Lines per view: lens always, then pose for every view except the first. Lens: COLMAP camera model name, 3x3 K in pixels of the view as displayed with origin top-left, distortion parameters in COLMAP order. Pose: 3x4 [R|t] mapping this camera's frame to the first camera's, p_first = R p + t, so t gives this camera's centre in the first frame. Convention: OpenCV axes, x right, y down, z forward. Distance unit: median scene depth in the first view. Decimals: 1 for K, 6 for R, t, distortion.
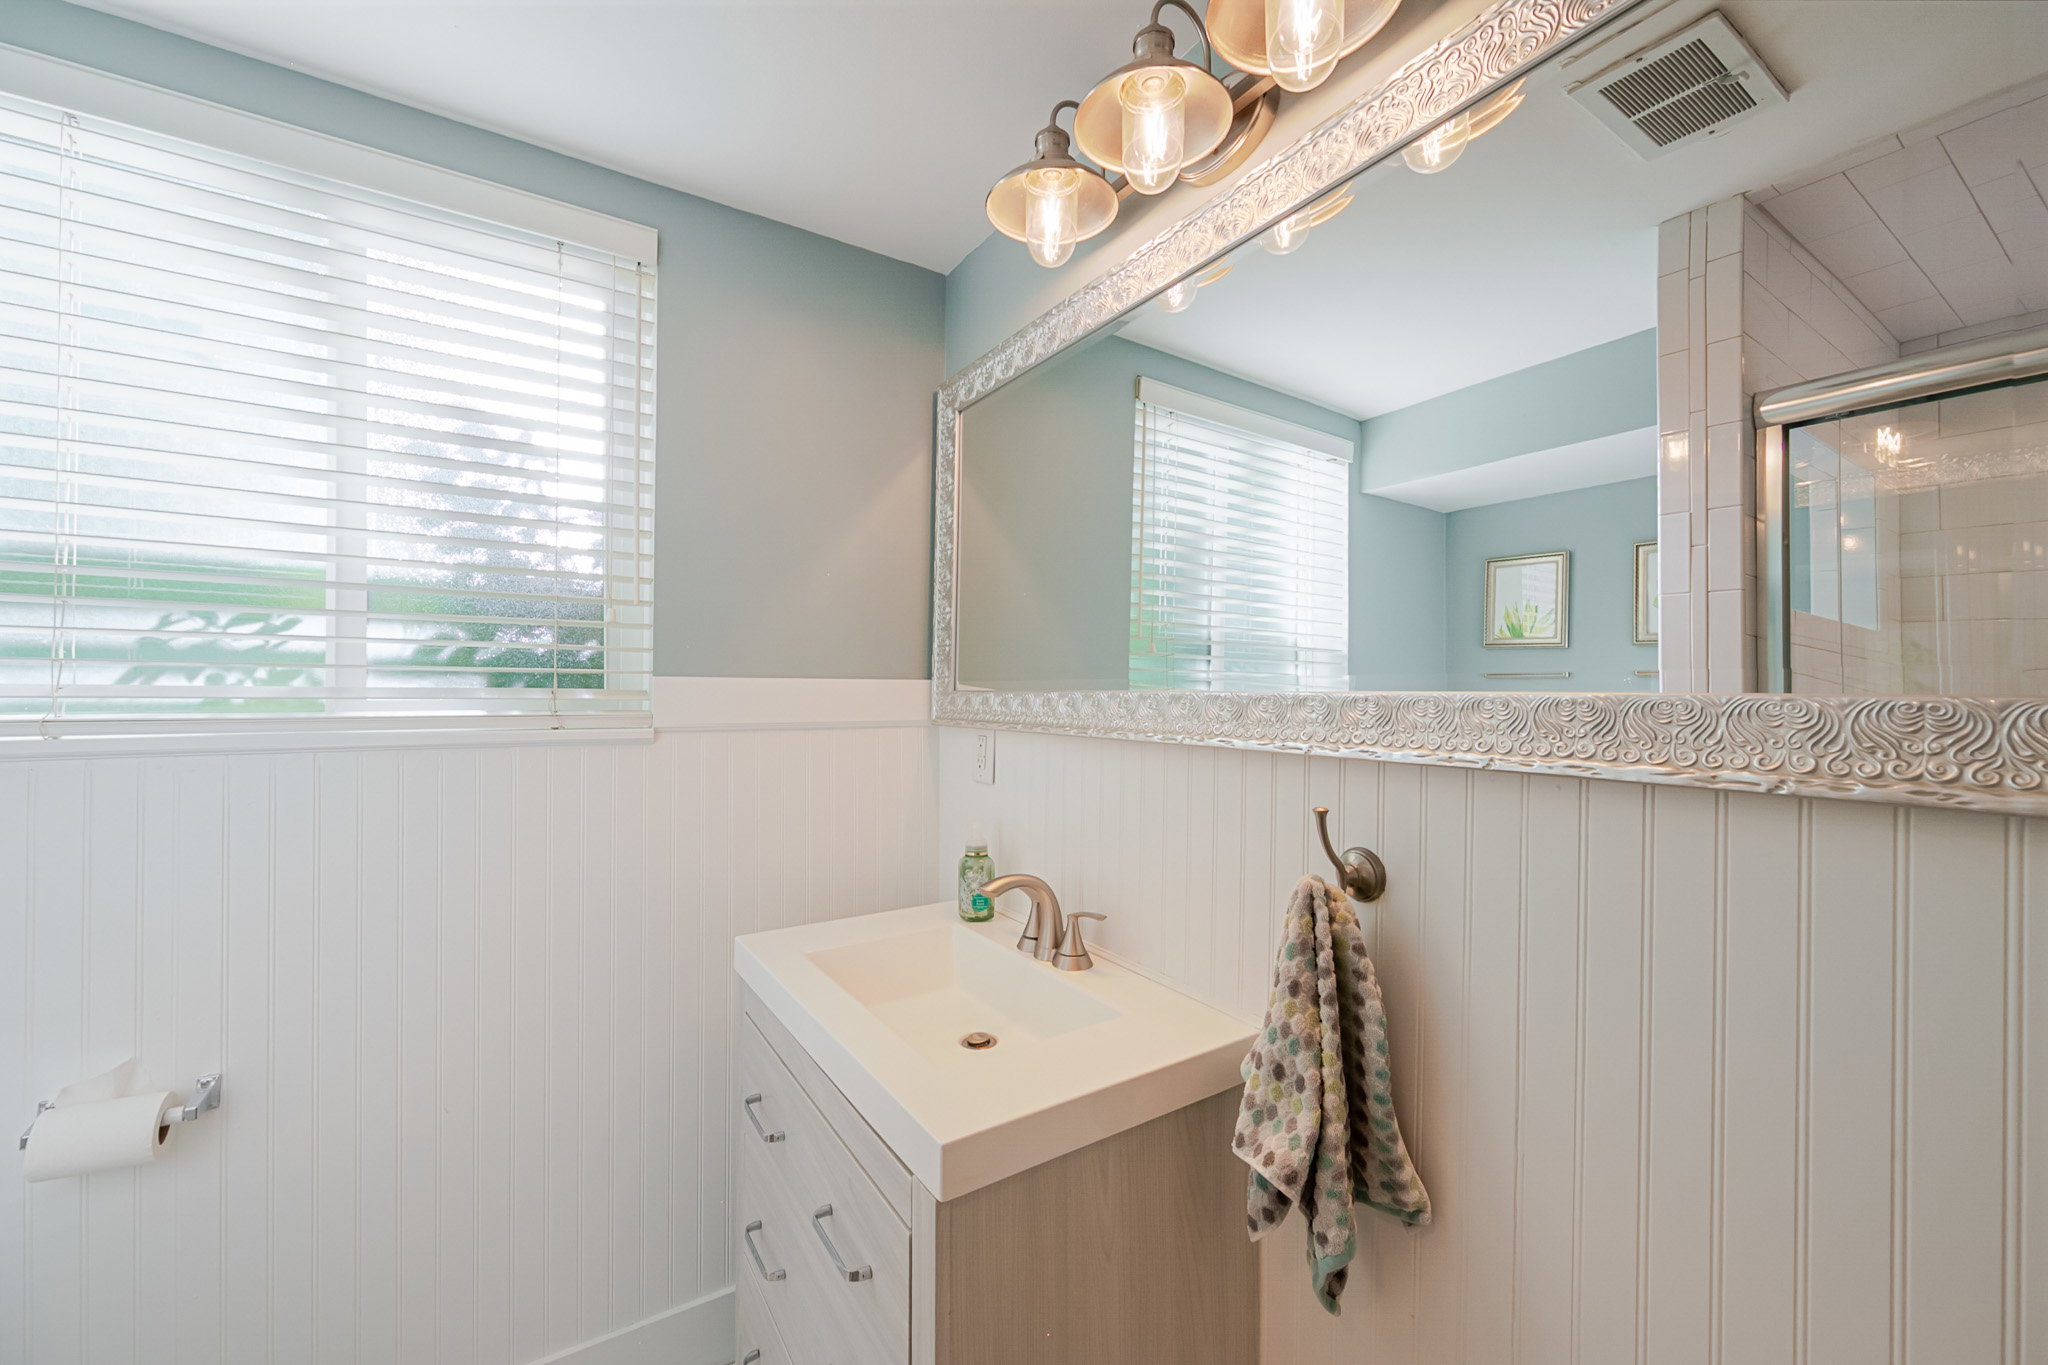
lens RADIAL K [[801.4, 0, 1030.5], [0, 801.4, 687.8], [0, 0, 1]] dist [-0.005402, 0.000867]
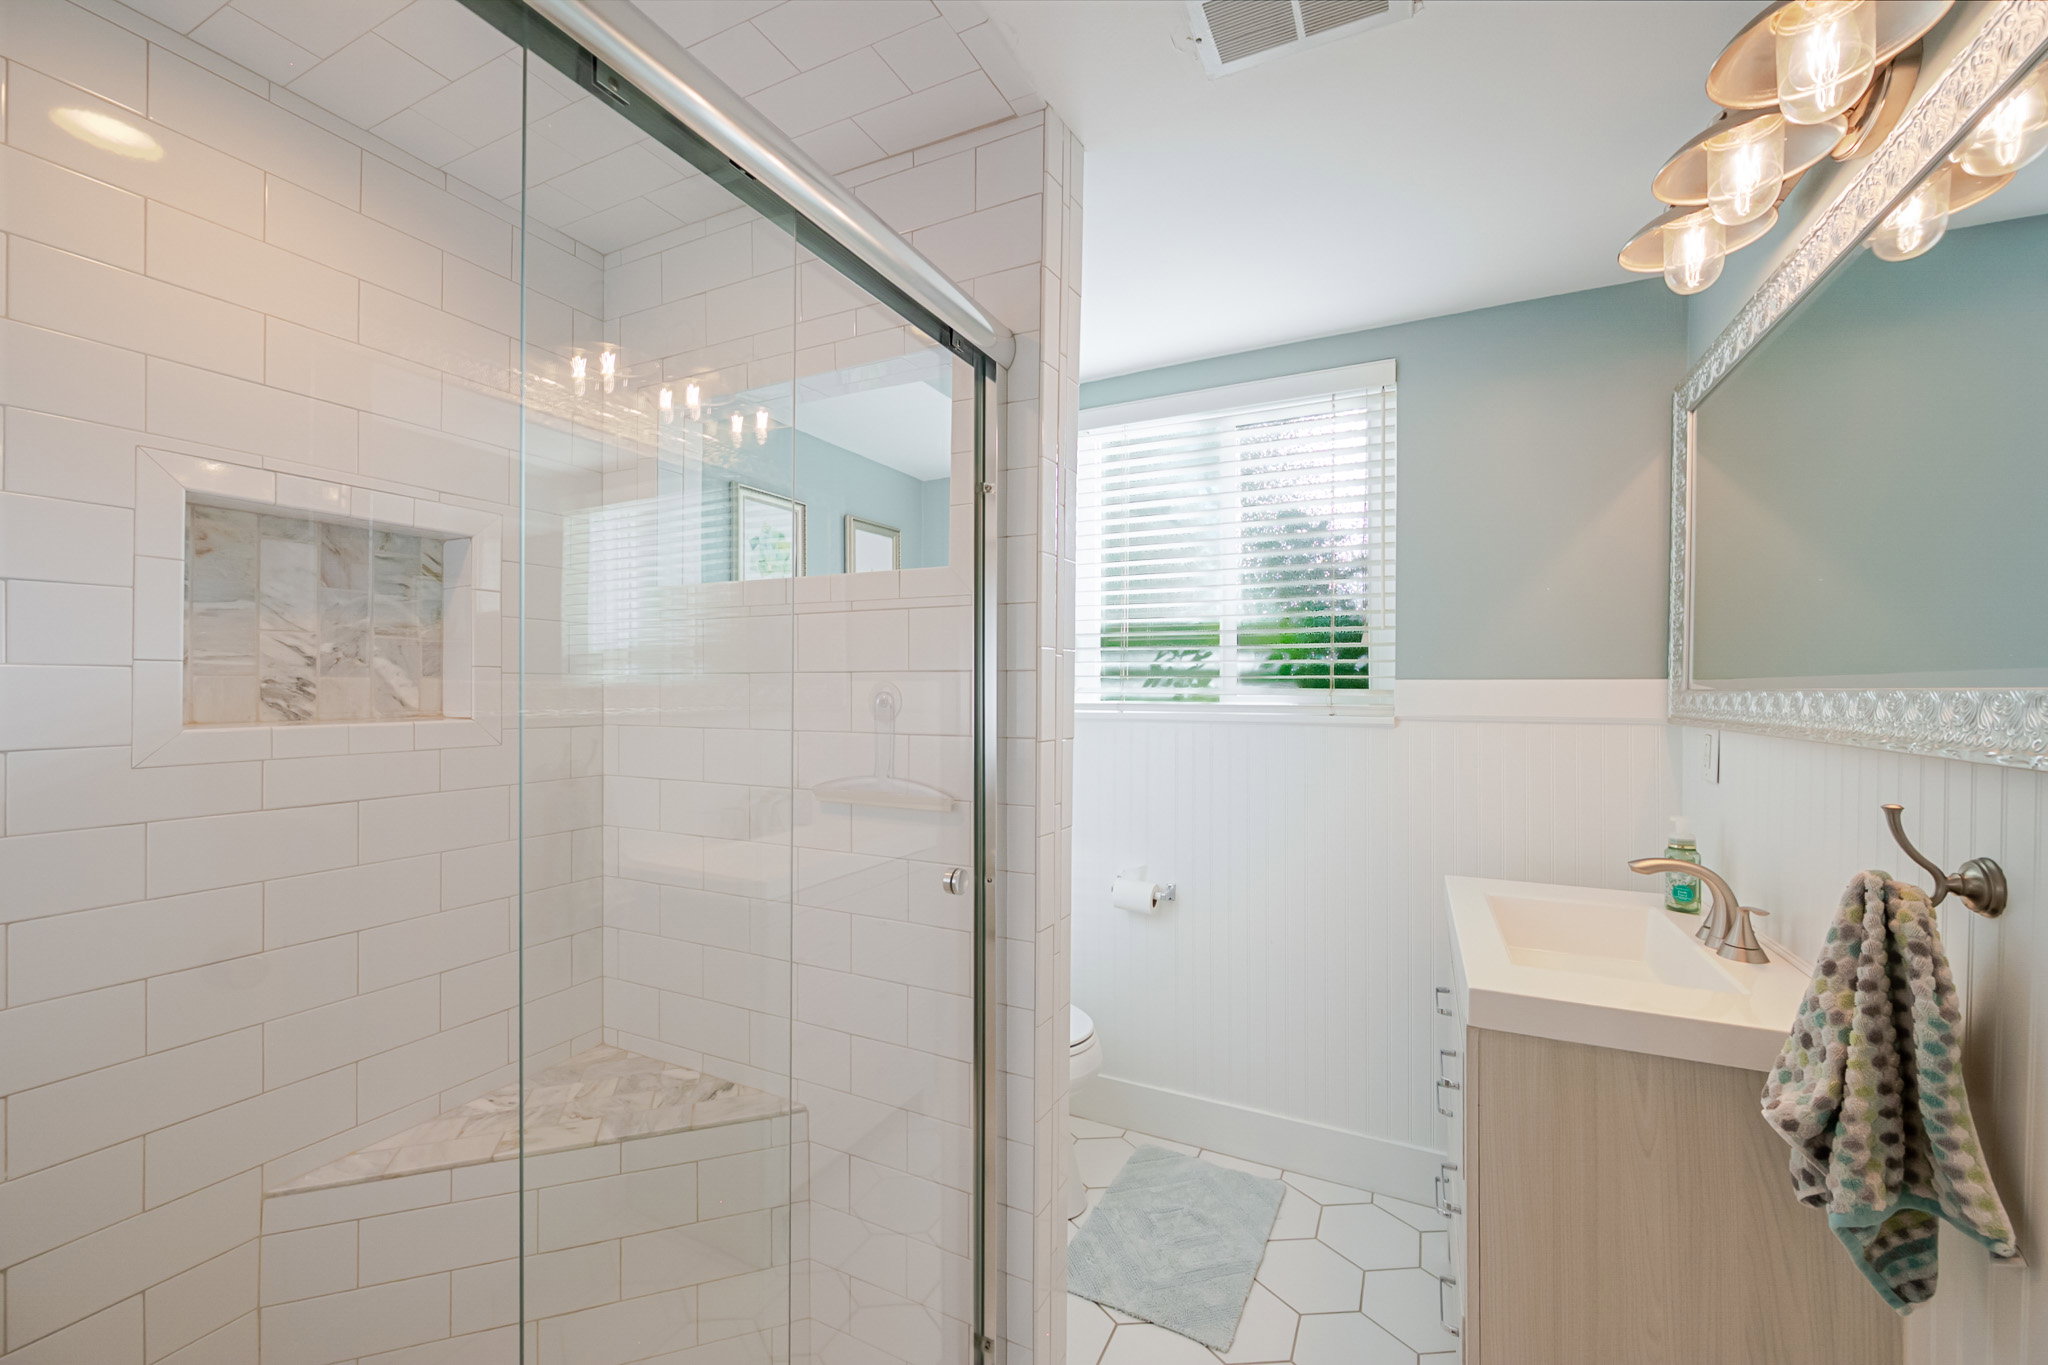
lens RADIAL K [[801.4, 0, 1027.2], [0, 801.4, 687.8], [0, 0, 1]] dist [-0.005402, 0.000867]
pose [[0.509887, -0.005101, -0.860226, 0.464110], [0.003181, 0.999987, -0.004044, 0.003187], [0.860235, -0.000675, 0.509897, -0.300137]]
